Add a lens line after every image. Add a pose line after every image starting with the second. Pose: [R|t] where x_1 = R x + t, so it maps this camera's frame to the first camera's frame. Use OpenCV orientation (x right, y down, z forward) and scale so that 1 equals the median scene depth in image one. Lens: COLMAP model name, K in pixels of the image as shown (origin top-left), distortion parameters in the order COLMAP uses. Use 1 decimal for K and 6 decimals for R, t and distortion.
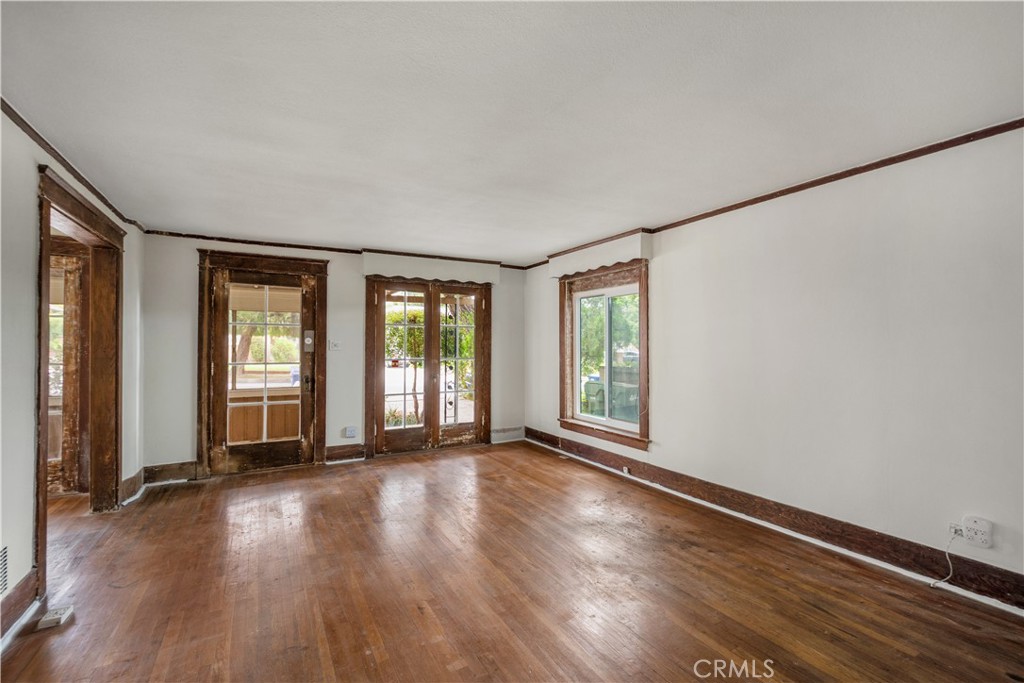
lens RADIAL K [[459.4, 0, 513.5], [0, 459.4, 347.8], [0, 0, 1]] dist [0.005654, -0.000095]
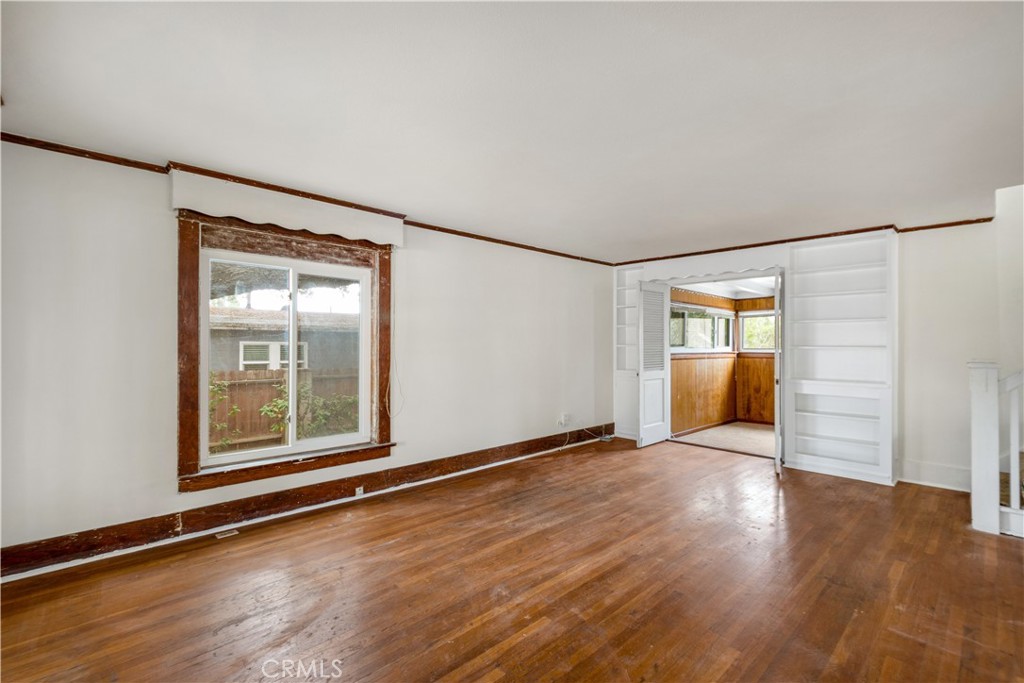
lens RADIAL K [[459.4, 0, 515.9], [0, 459.4, 342.0], [0, 0, 1]] dist [0.005654, -0.000095]
pose [[-0.254701, 0.001076, 0.967019, -0.766176], [-0.003578, 0.999991, -0.002055, -0.002908], [-0.967013, -0.003984, -0.254695, 1.139636]]
